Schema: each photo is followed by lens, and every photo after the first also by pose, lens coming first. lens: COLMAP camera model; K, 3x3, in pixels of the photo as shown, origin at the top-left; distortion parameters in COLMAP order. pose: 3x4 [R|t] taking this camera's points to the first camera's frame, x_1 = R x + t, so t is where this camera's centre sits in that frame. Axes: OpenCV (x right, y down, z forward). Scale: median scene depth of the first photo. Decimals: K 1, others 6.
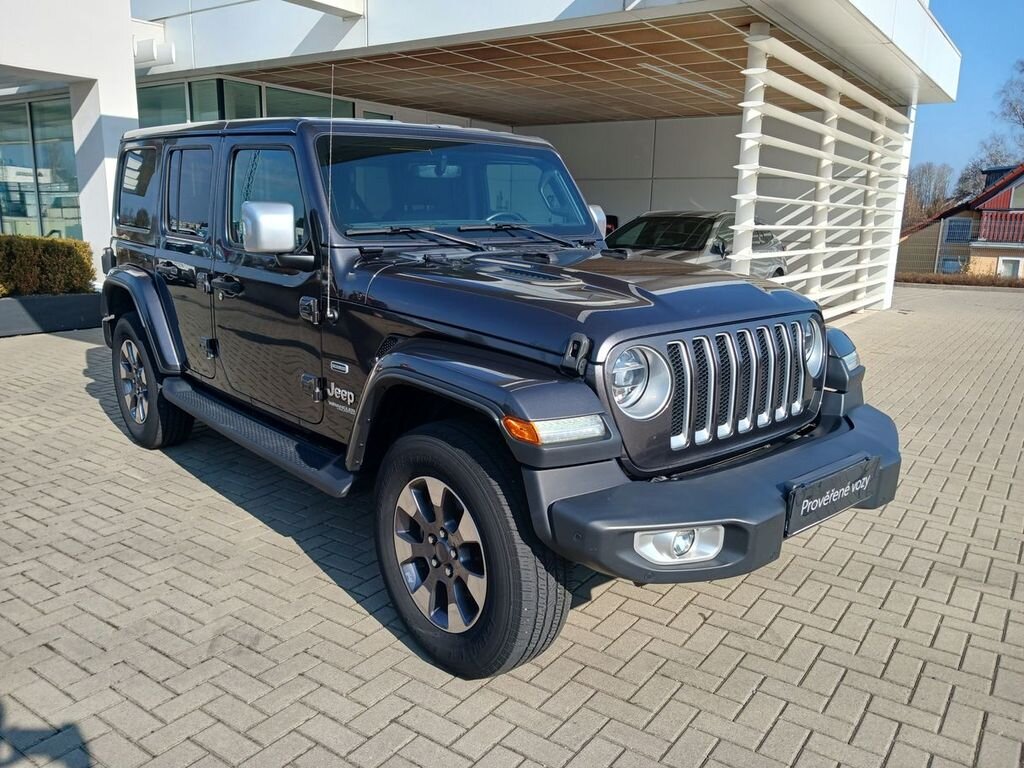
lens RADIAL K [[803.6, 0, 514.1], [0, 803.6, 378.0], [0, 0, 1]] dist [0.058316, -0.004503]
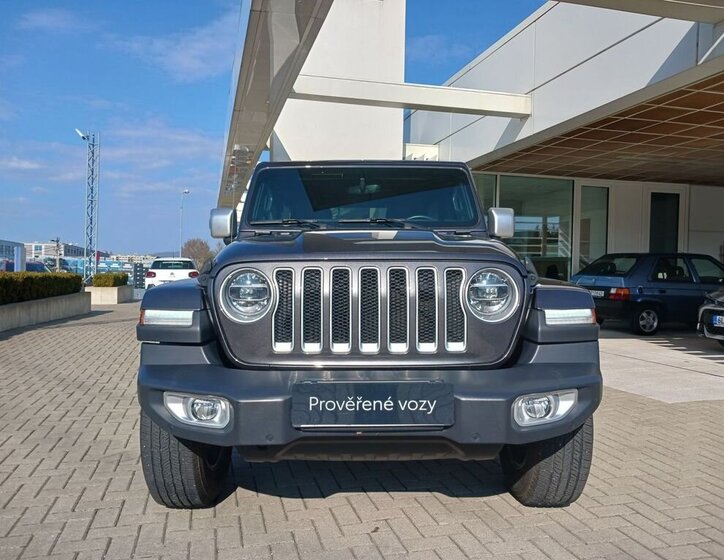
lens RADIAL K [[595.4, 0, 363.3], [0, 595.4, 285.0], [0, 0, 1]] dist [0.005676, 0.013755]
pose [[0.772461, 0.006330, -0.635031, 0.295373], [-0.126925, 0.981314, -0.144611, 0.033520], [0.622249, 0.192308, 0.758830, 0.119321]]
